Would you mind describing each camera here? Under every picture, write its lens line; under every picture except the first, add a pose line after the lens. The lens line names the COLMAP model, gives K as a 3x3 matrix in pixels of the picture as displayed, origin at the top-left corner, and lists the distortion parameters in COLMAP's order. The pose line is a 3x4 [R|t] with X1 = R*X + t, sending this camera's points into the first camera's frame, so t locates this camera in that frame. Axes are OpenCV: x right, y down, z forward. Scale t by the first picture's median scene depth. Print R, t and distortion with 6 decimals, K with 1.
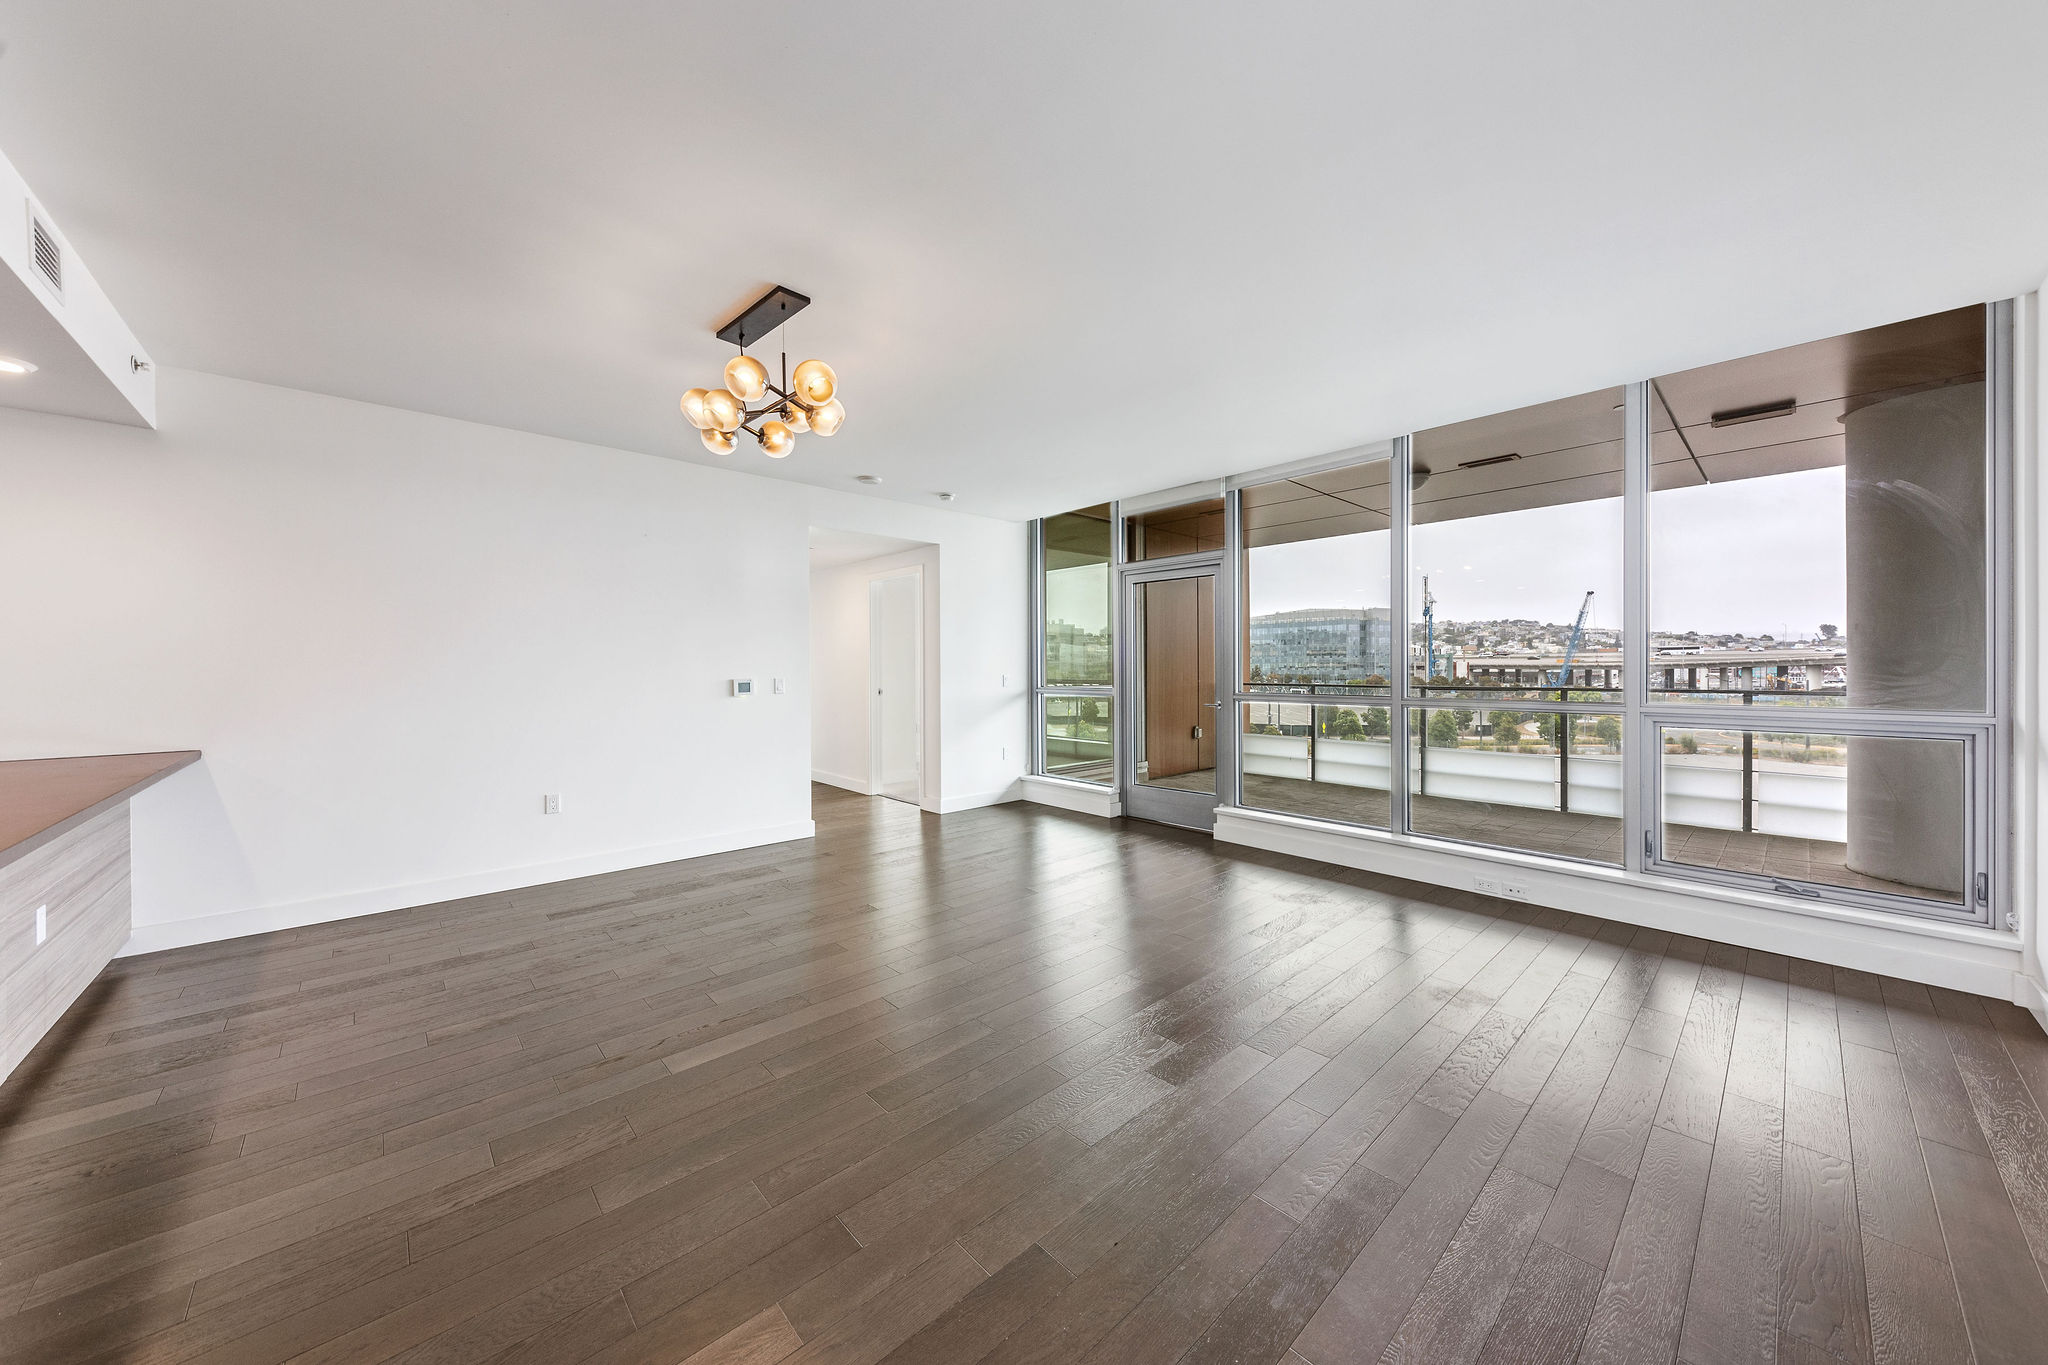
lens RADIAL K [[716.5, 0, 1023.8], [0, 716.5, 669.9], [0, 0, 1]] dist [0.017315, -0.007140]
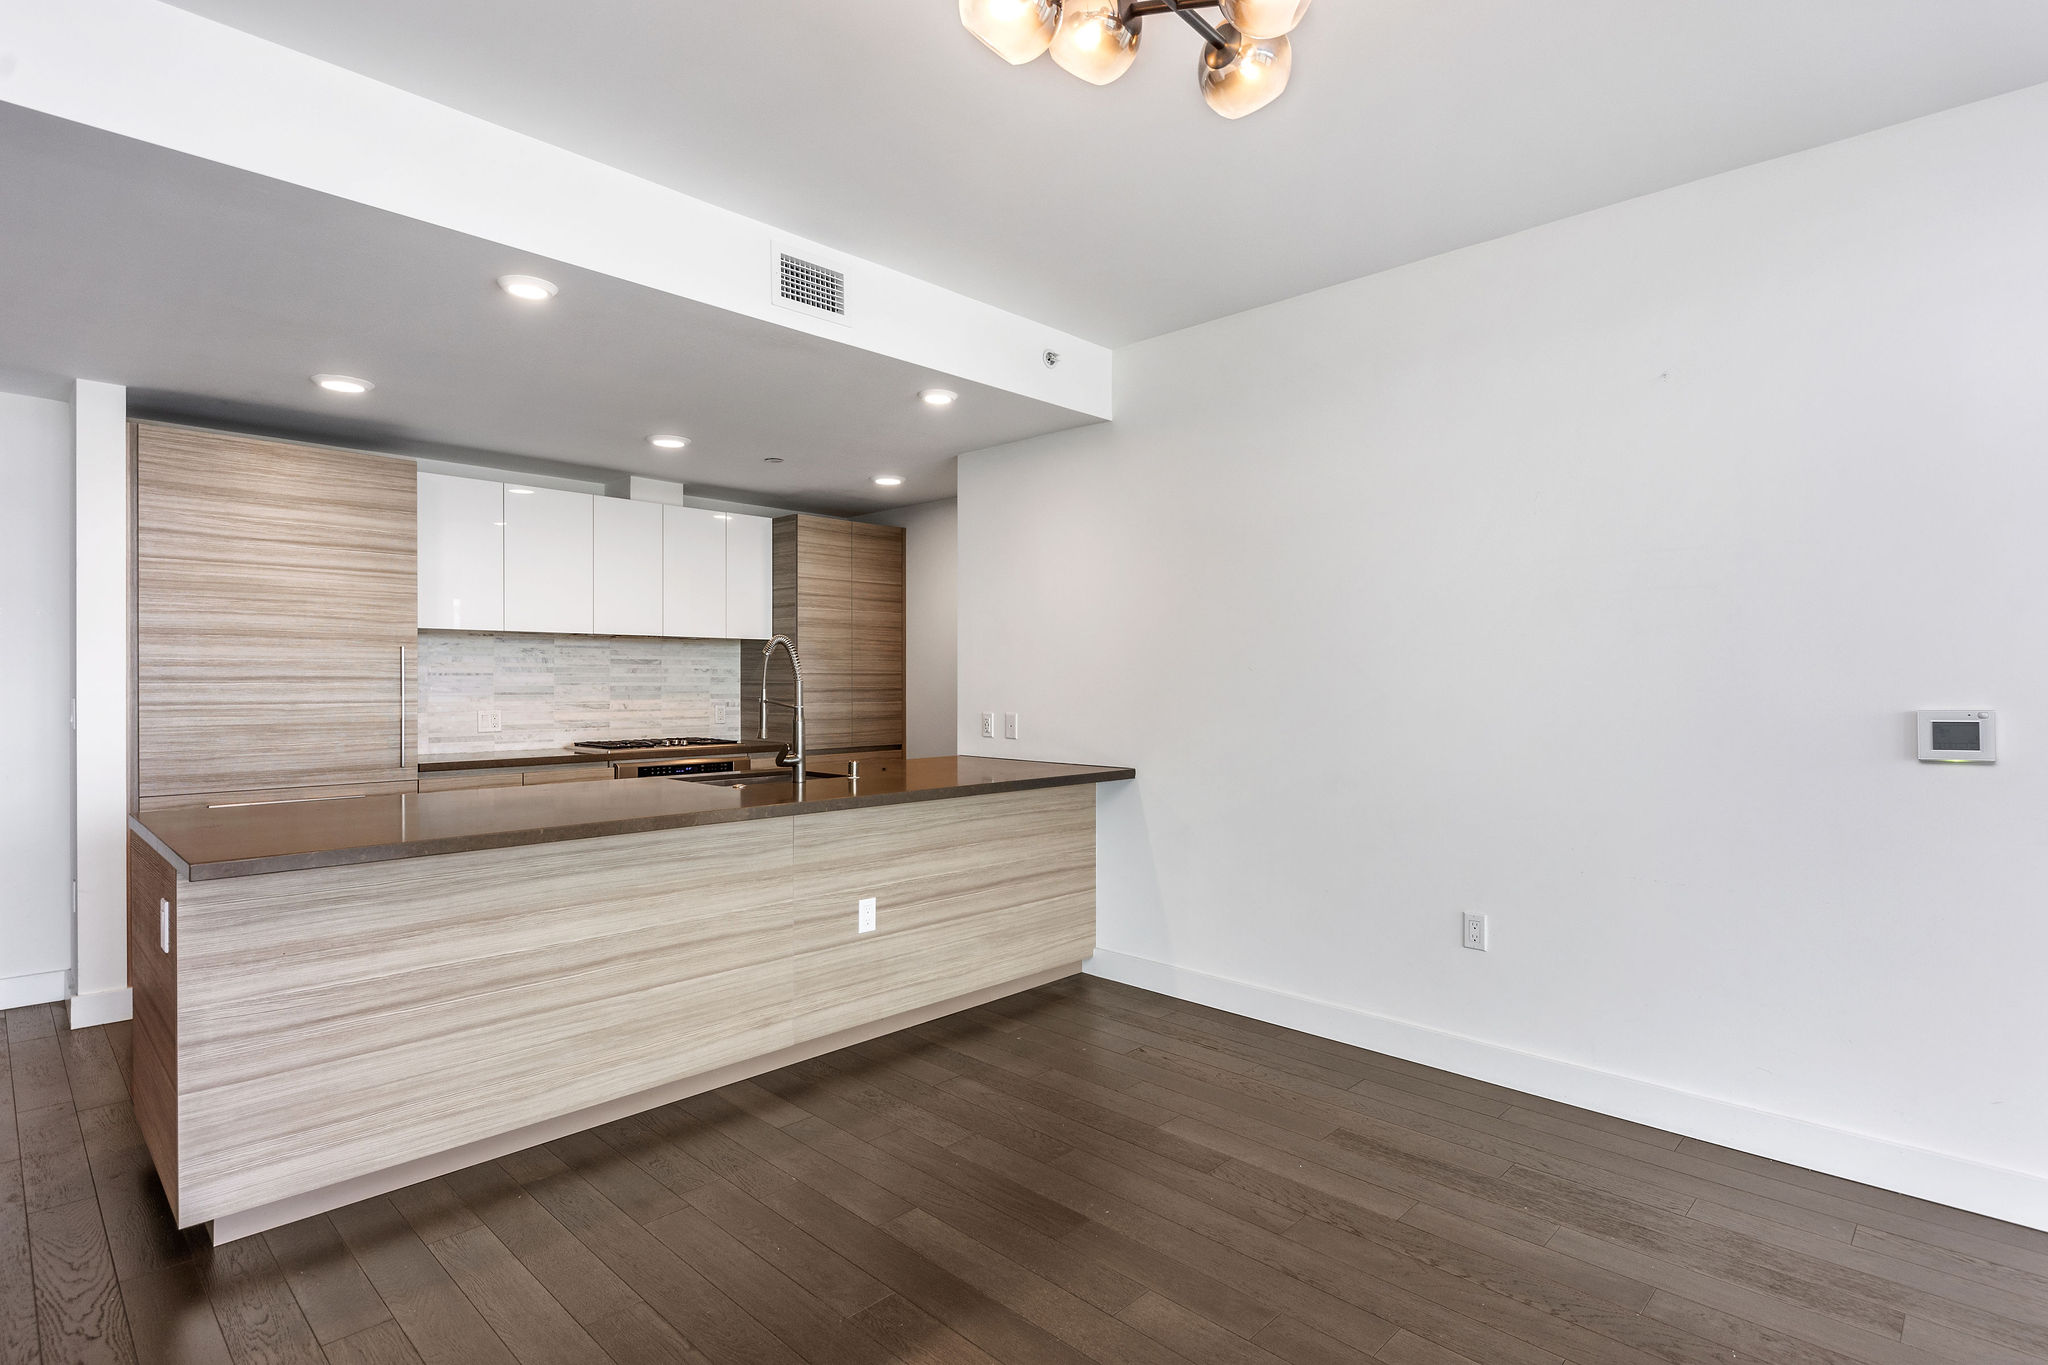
lens RADIAL K [[1011.2, 0, 1019.2], [0, 1011.2, 688.7], [0, 0, 1]] dist [-0.001737, -0.000875]
pose [[0.057407, 0.009671, -0.998304, 0.083820], [-0.009390, 0.999914, 0.009147, 0.002141], [0.998307, 0.008849, 0.057492, 0.695219]]
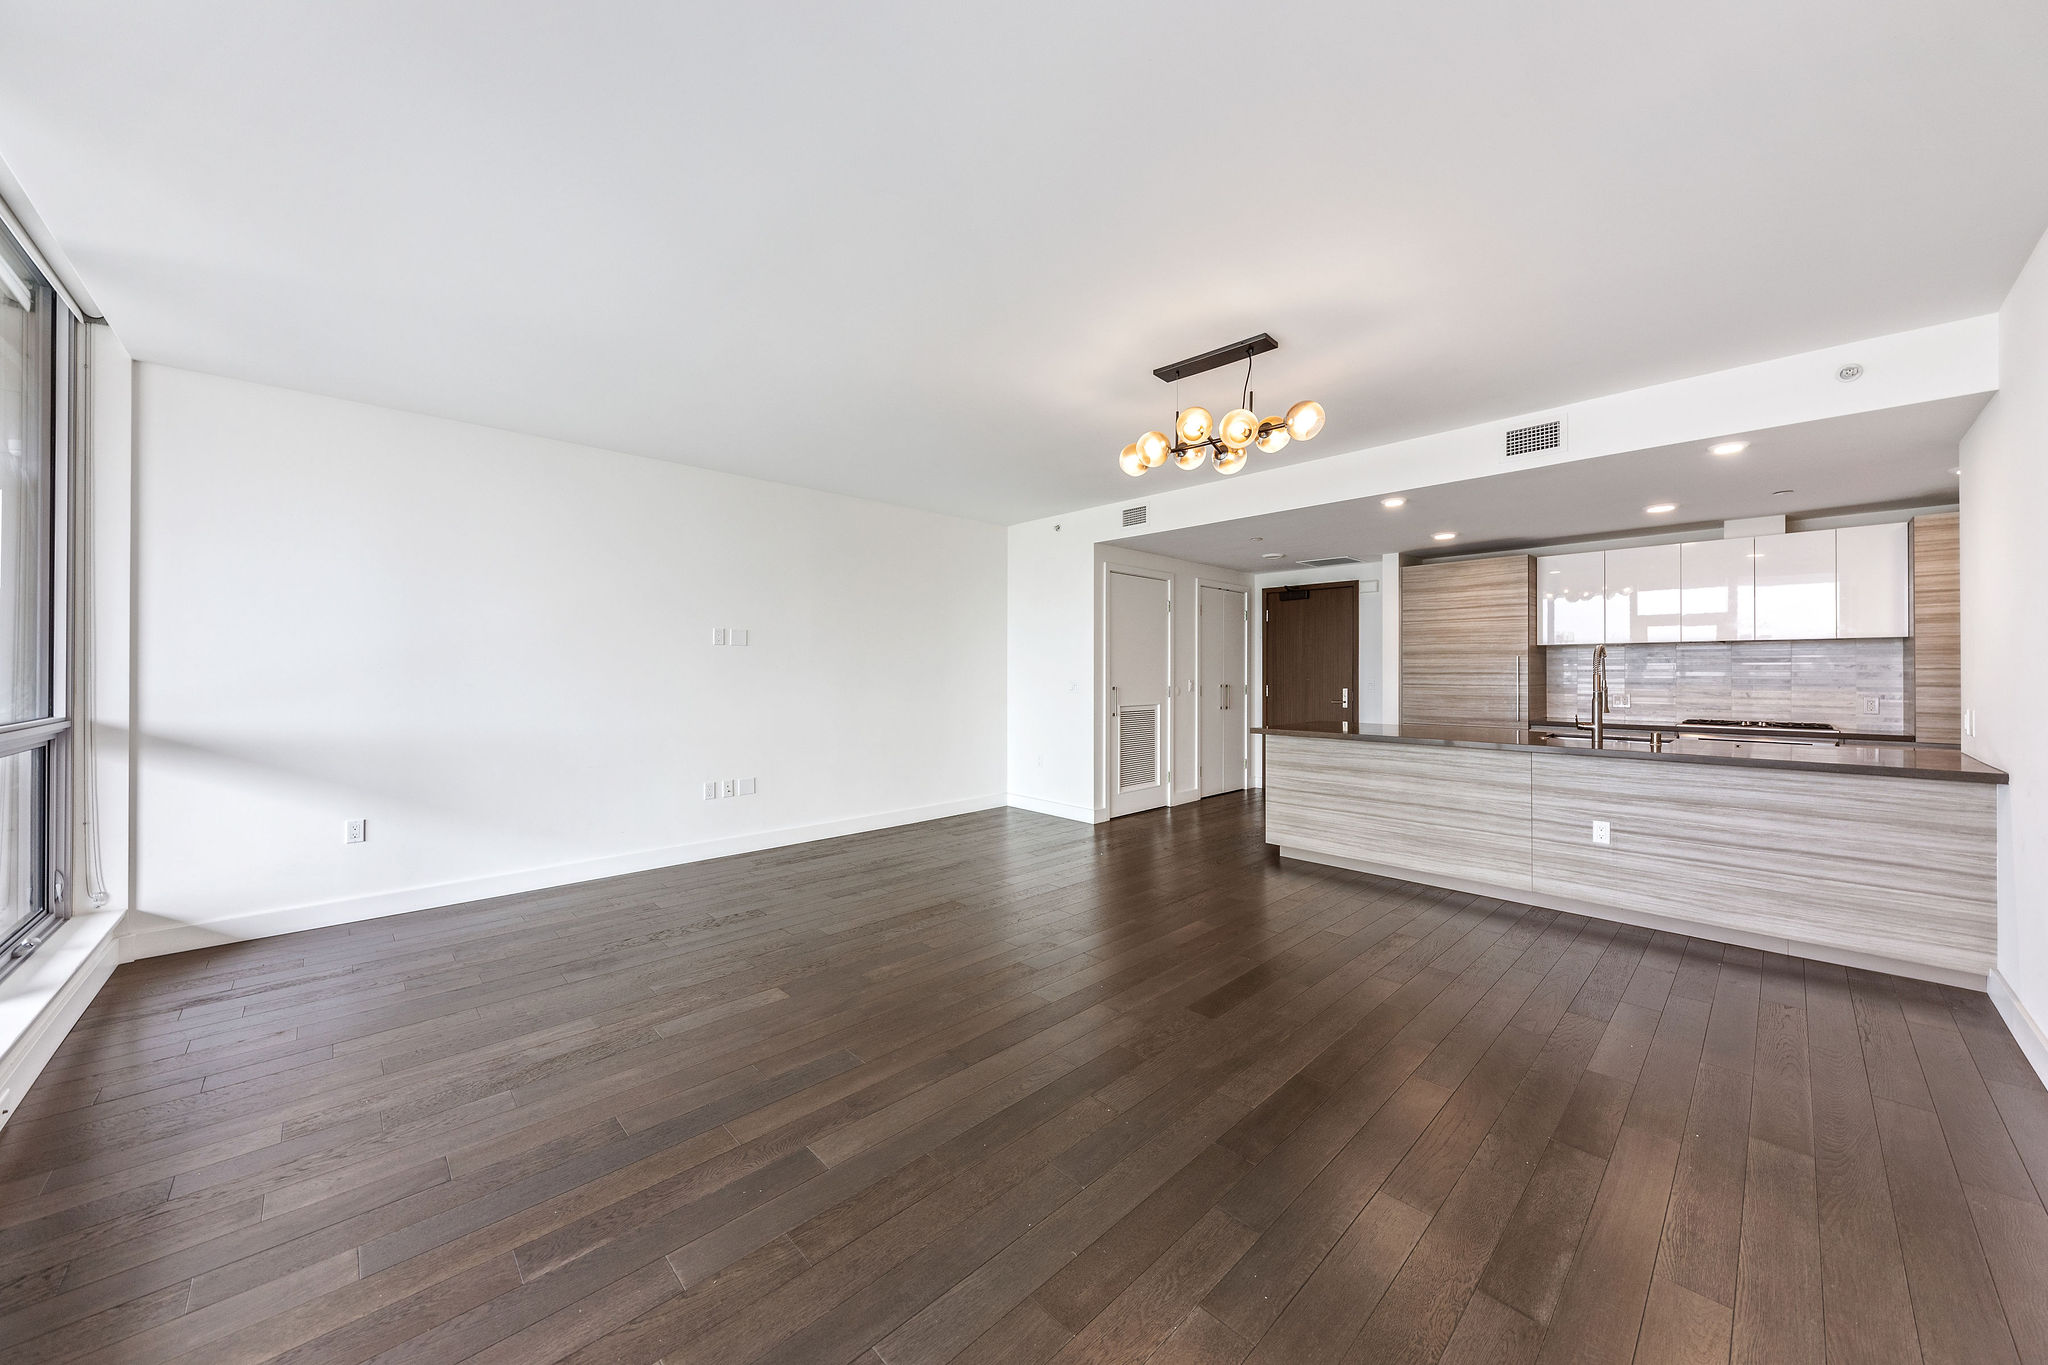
lens RADIAL K [[716.5, 0, 1023.8], [0, 716.5, 669.9], [0, 0, 1]] dist [0.017315, -0.007140]
pose [[-0.999781, -0.000185, -0.020912, -0.035664], [-0.000262, 0.999993, 0.003675, -0.005297], [0.020911, 0.003680, -0.999775, 1.562977]]
